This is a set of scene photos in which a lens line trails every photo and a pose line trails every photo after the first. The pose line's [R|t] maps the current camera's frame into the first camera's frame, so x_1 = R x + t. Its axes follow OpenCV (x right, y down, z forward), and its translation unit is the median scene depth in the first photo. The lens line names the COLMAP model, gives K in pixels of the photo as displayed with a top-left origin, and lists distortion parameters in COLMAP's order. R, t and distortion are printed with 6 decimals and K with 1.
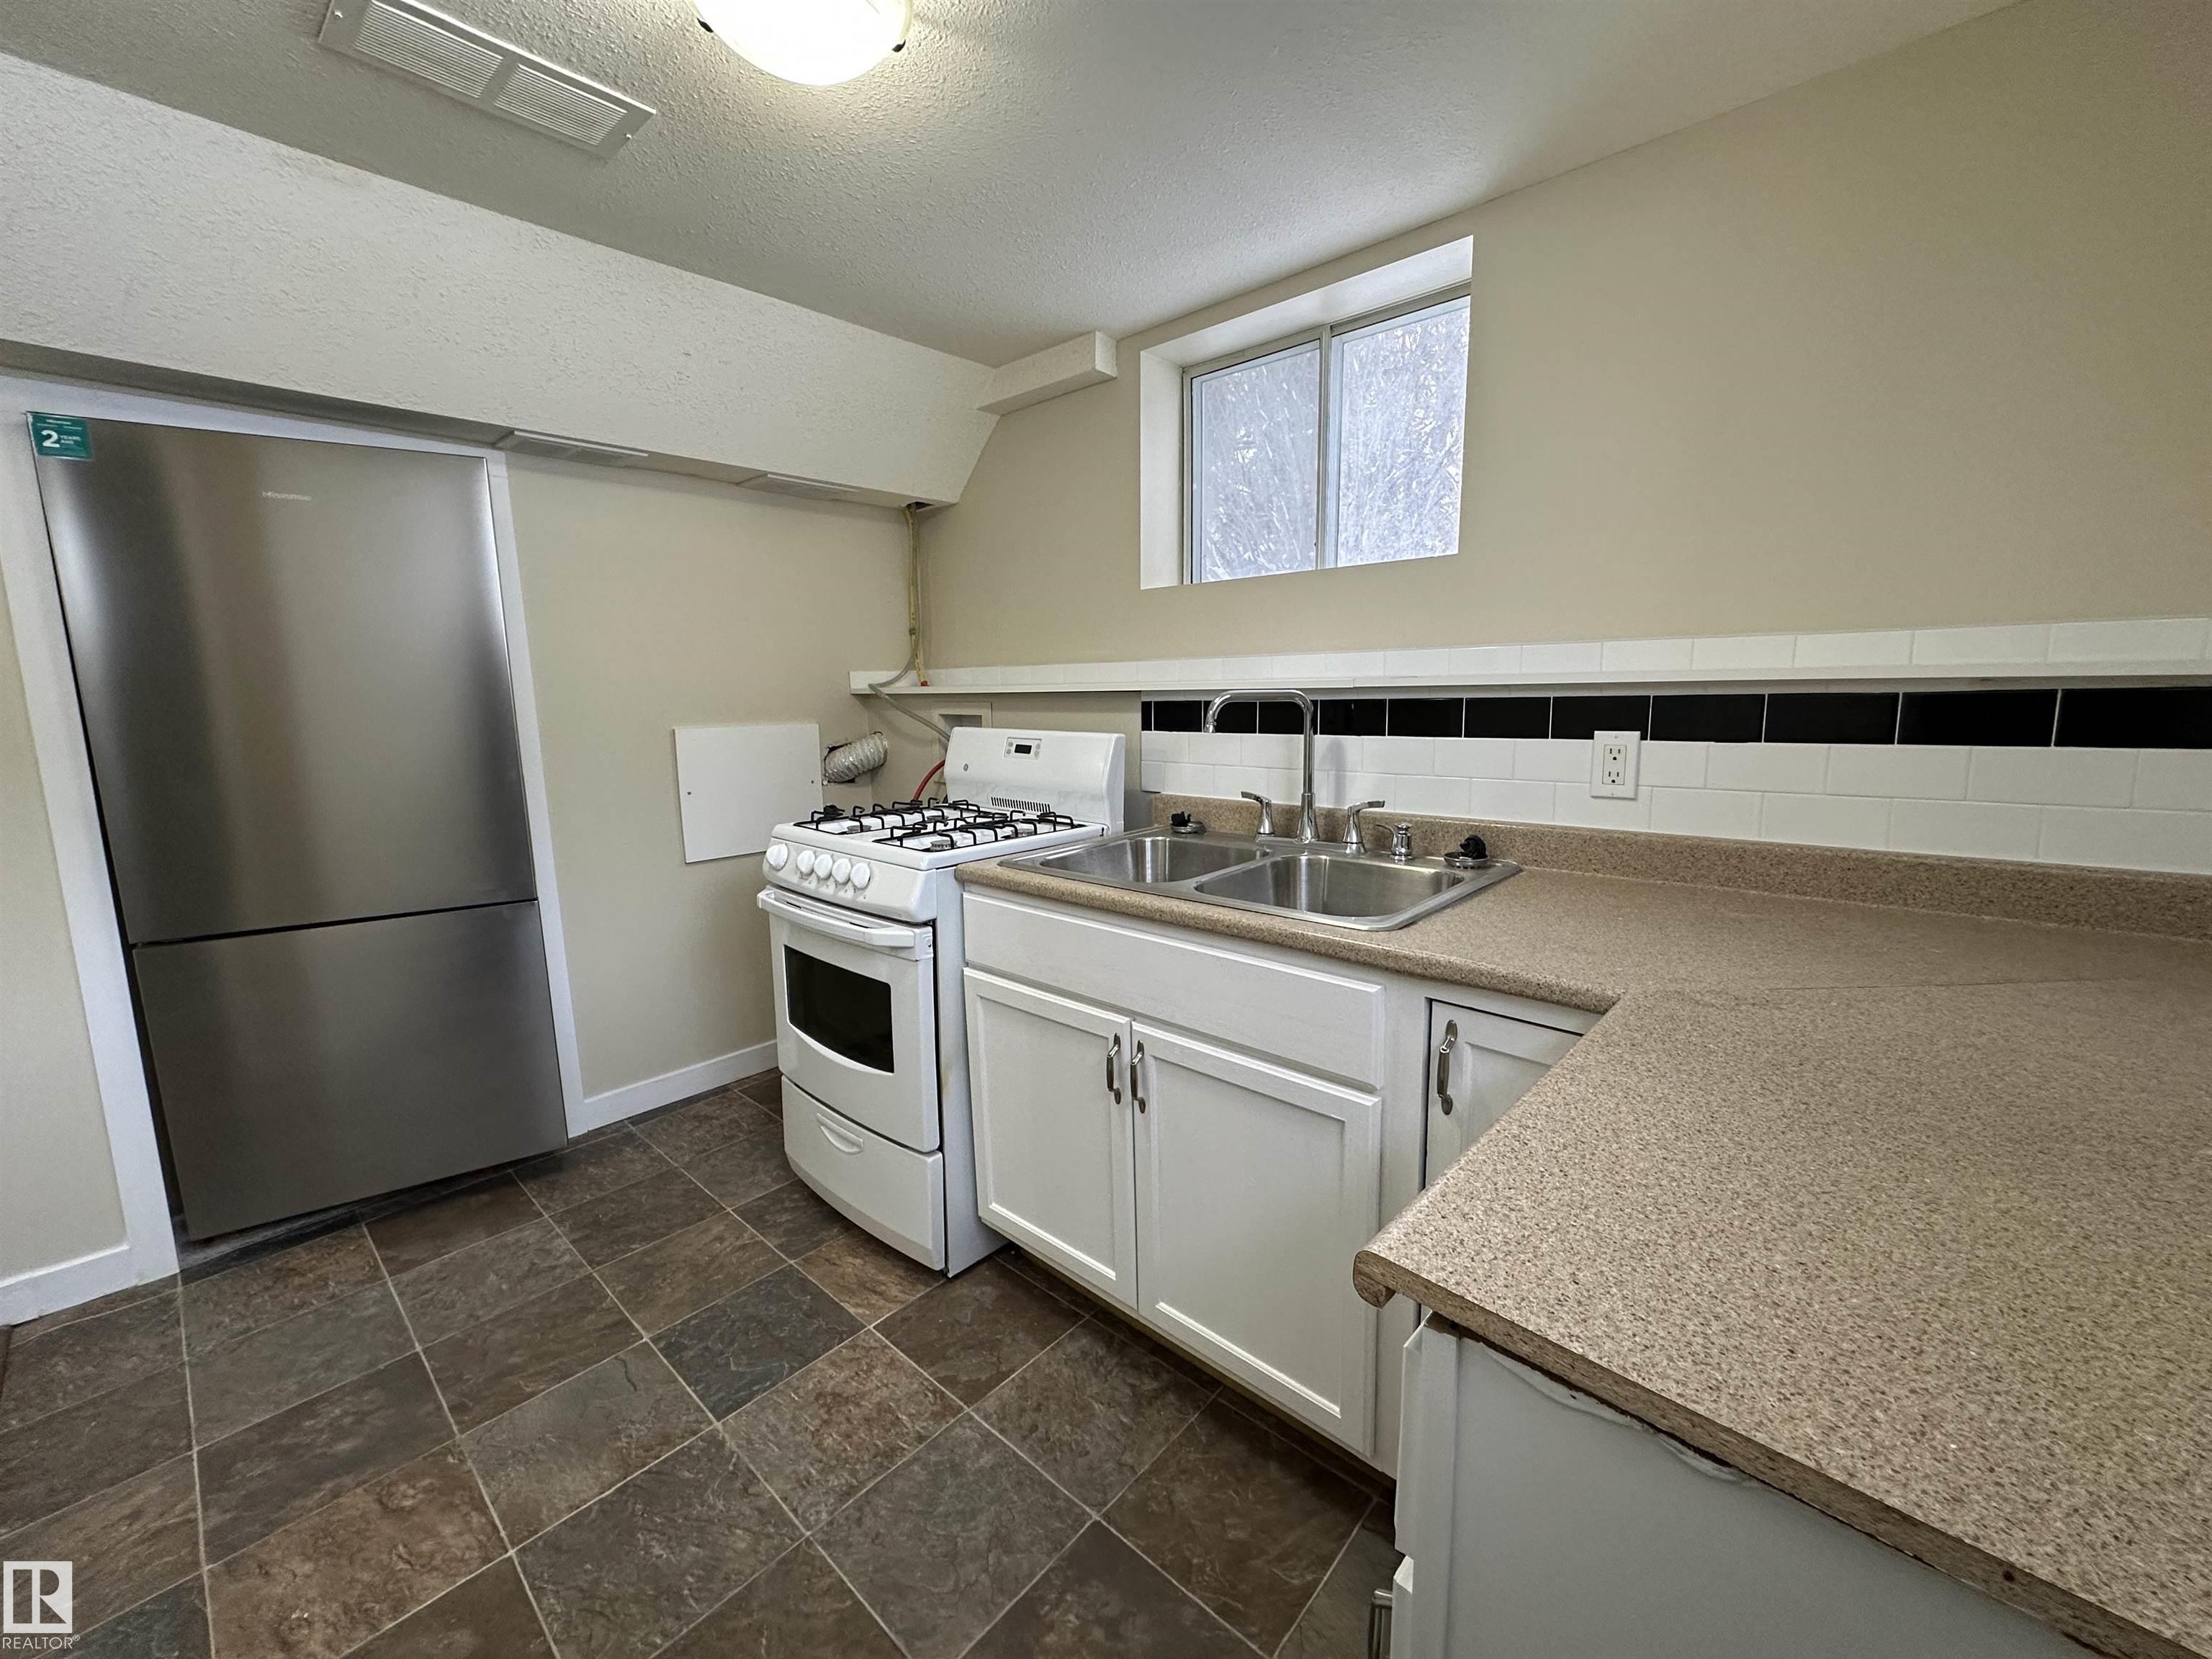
lens RADIAL K [[878.8, 0, 1105.0], [0, 878.8, 831.7], [0, 0, 1]] dist [-0.004459, 0.001372]
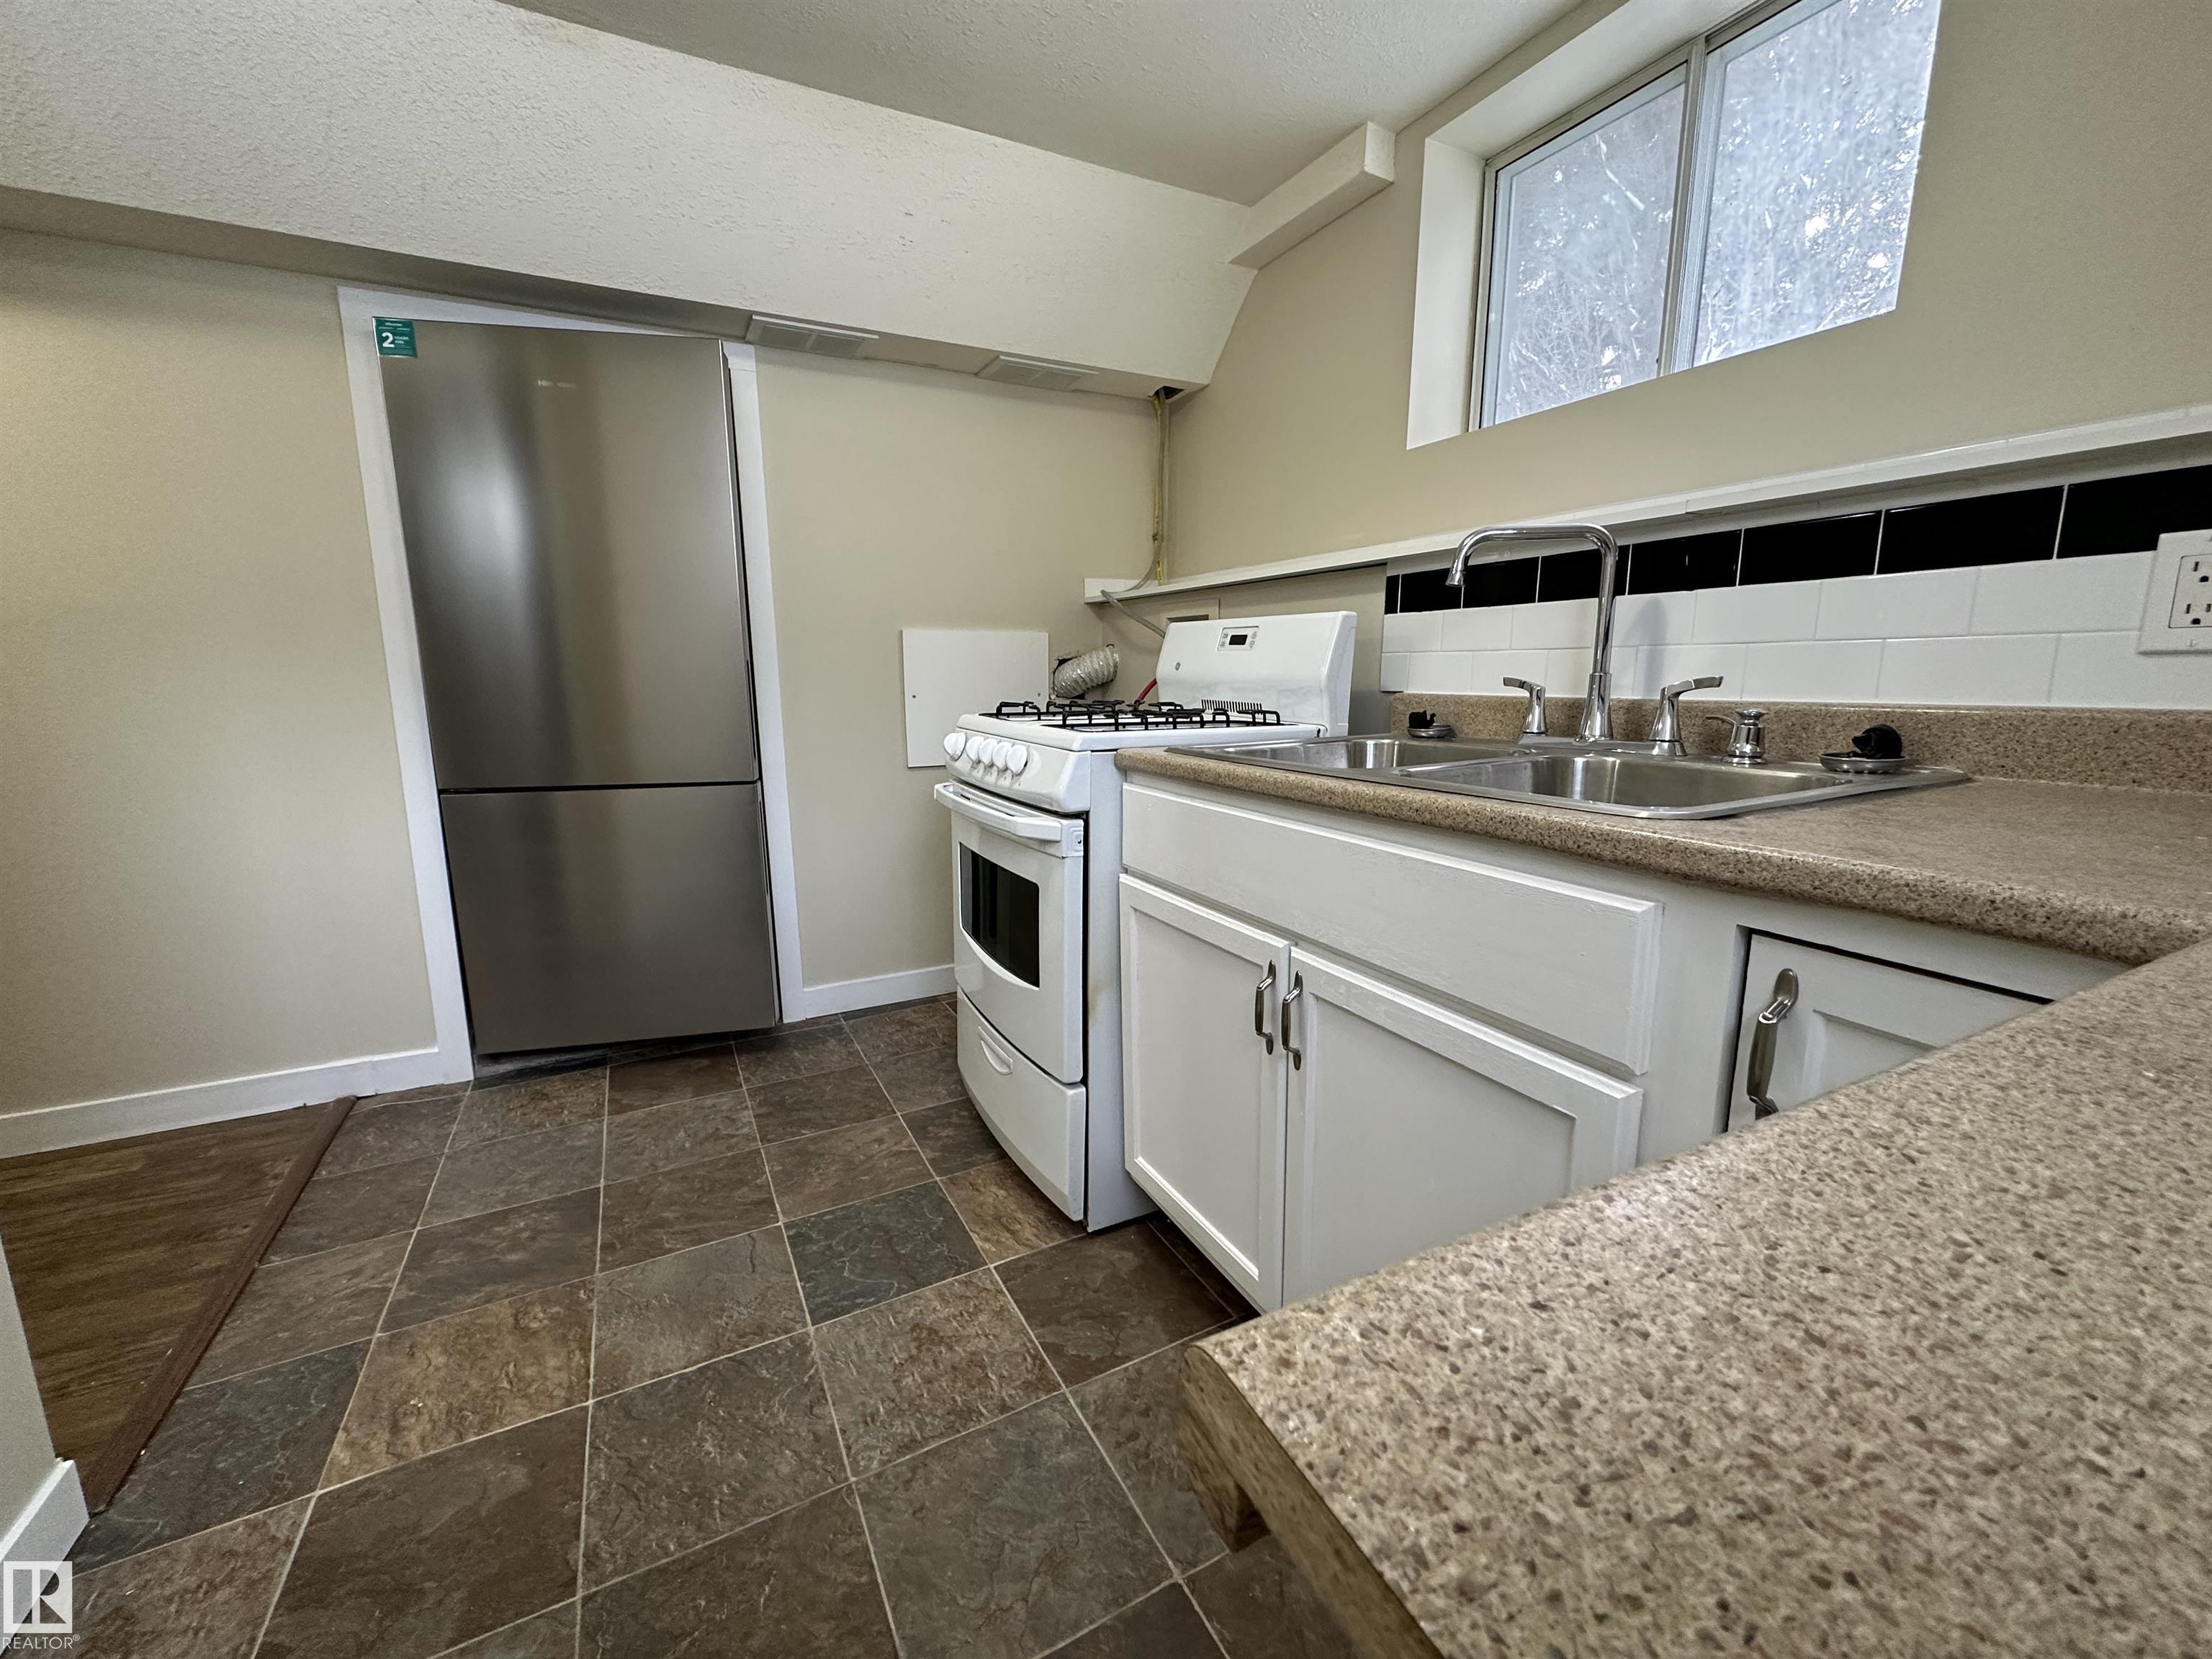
lens RADIAL K [[878.8, 0, 1105.6], [0, 878.8, 830.2], [0, 0, 1]] dist [-0.004459, 0.001372]
pose [[0.940616, 0.072834, -0.331568, 0.104711], [-0.064398, 0.997261, 0.036375, 0.085780], [0.333309, -0.012862, 0.942730, 0.208808]]
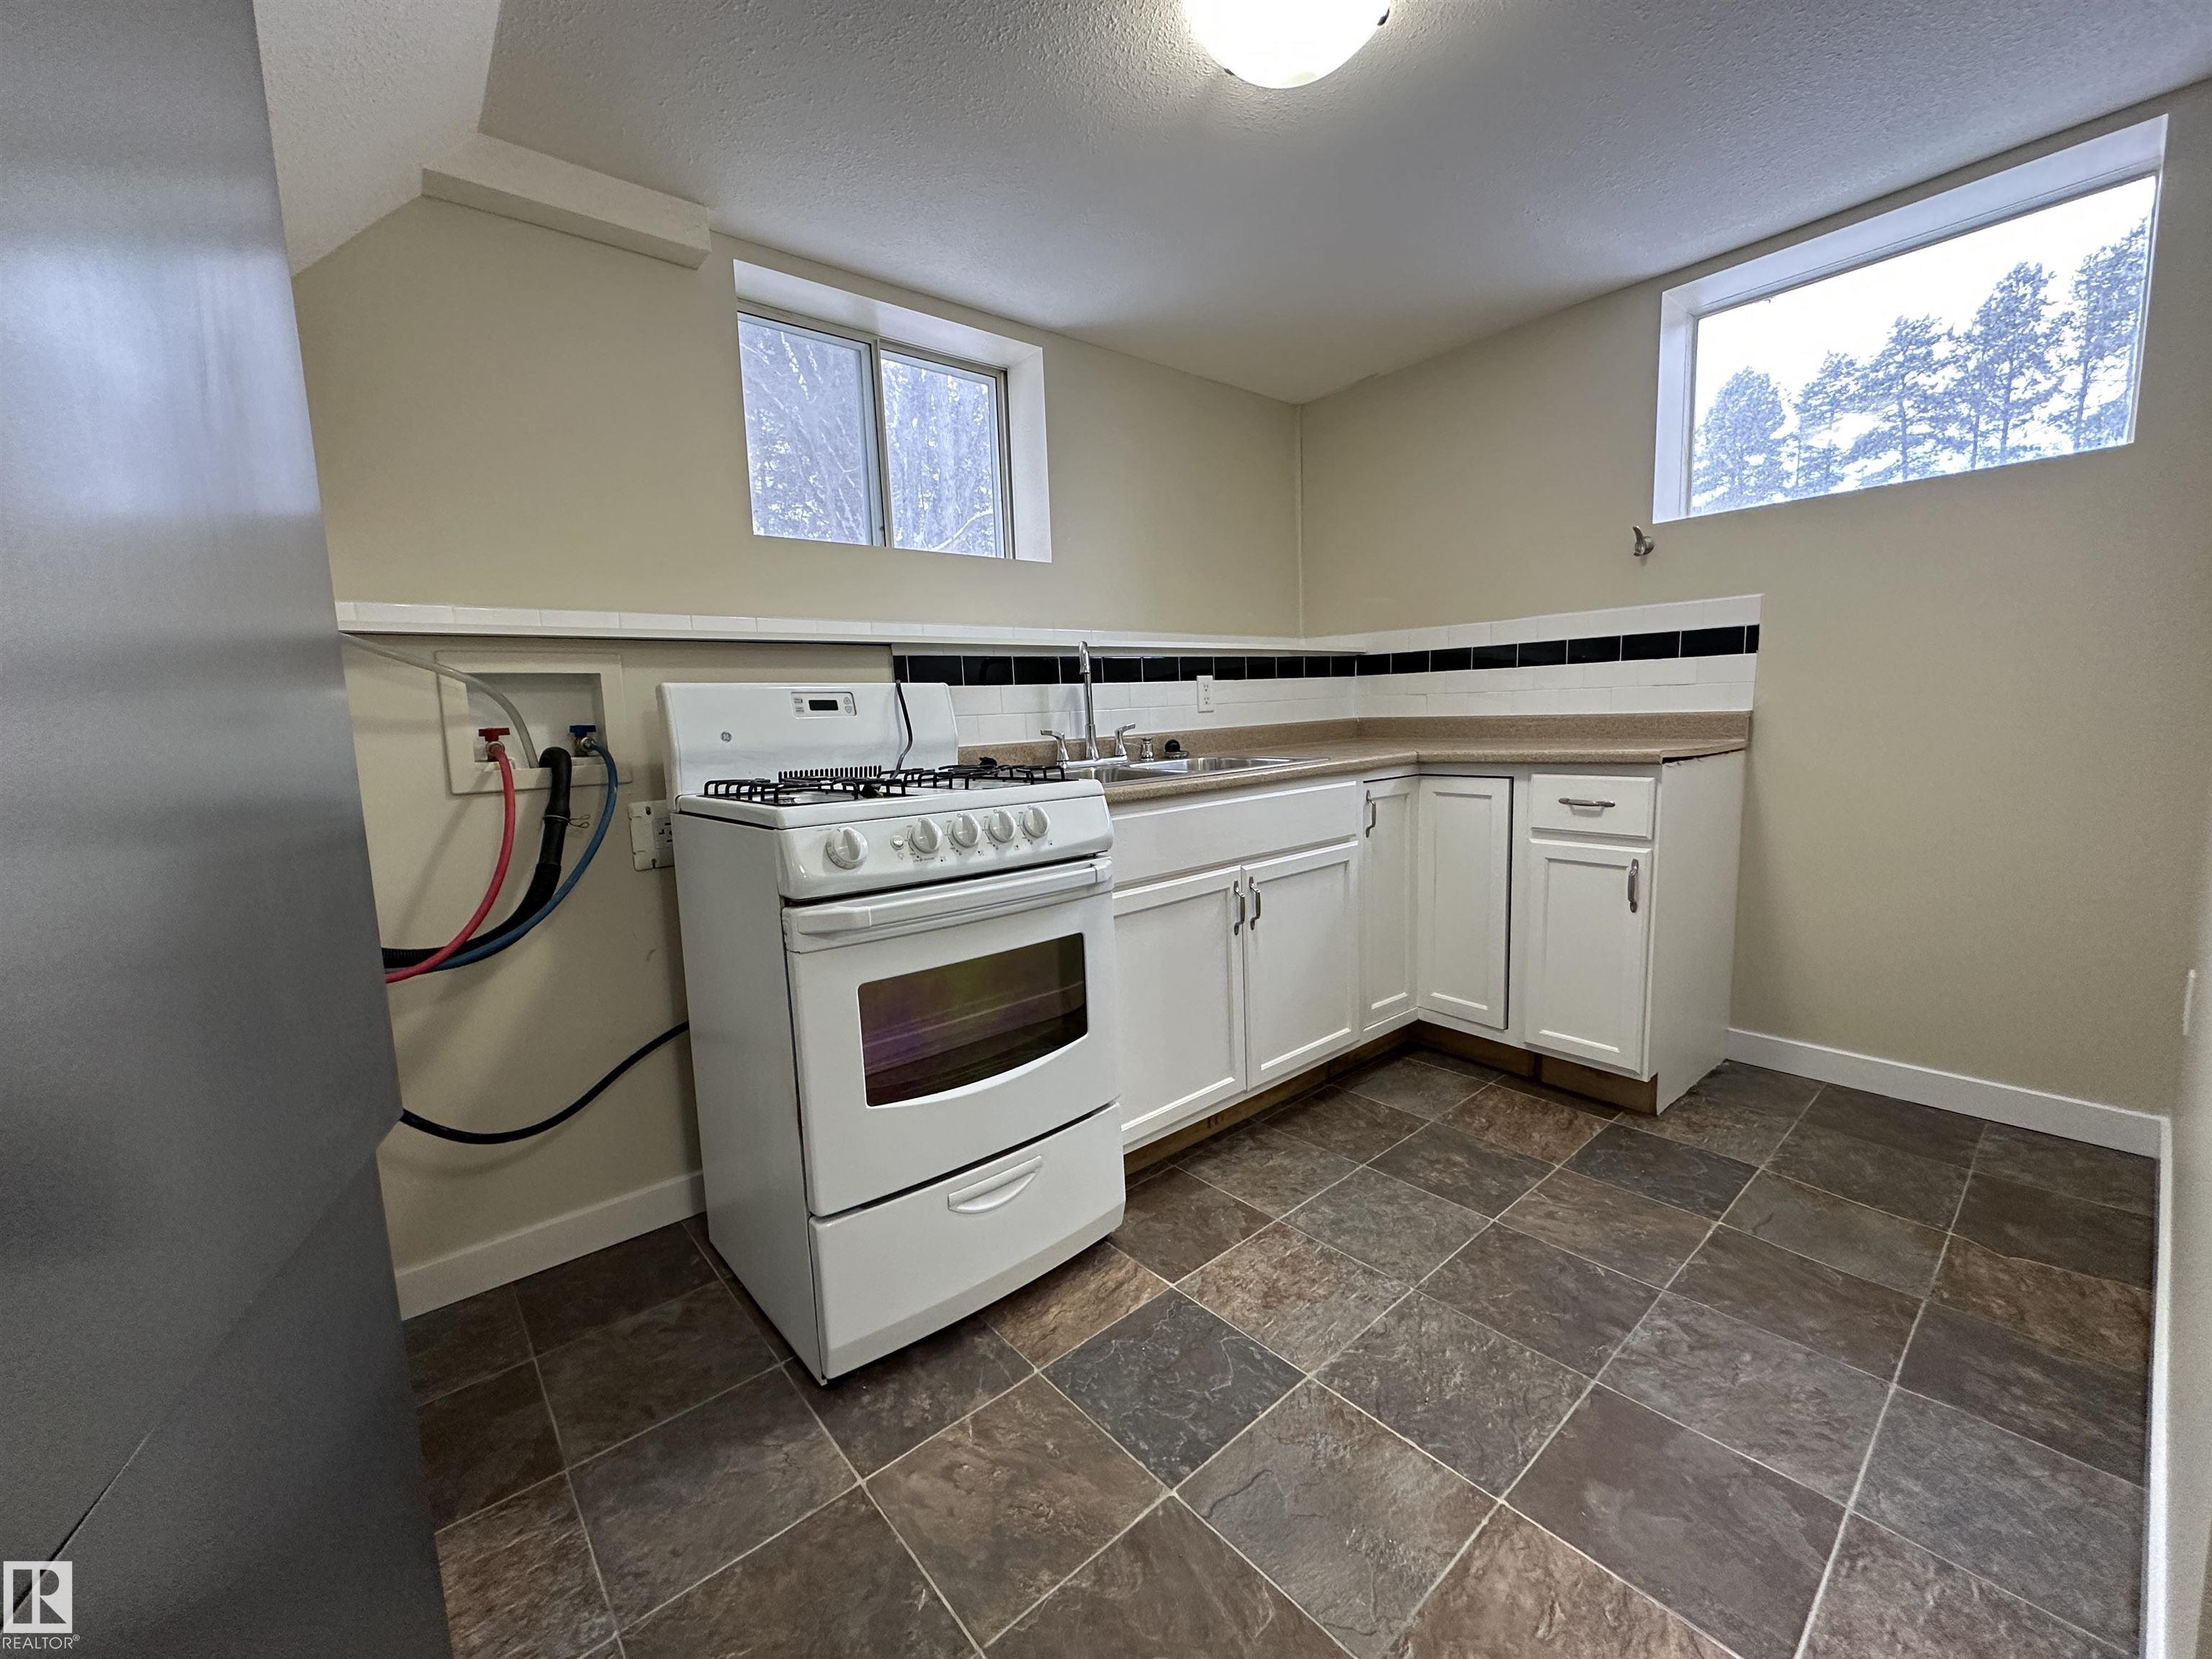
lens RADIAL K [[878.8, 0, 1106.6], [0, 878.8, 835.7], [0, 0, 1]] dist [-0.004459, 0.001372]
pose [[0.127120, -0.124209, 0.984080, -1.141715], [0.199823, 0.974994, 0.097250, -0.004486], [-0.971551, 0.184279, 0.148761, 0.848625]]
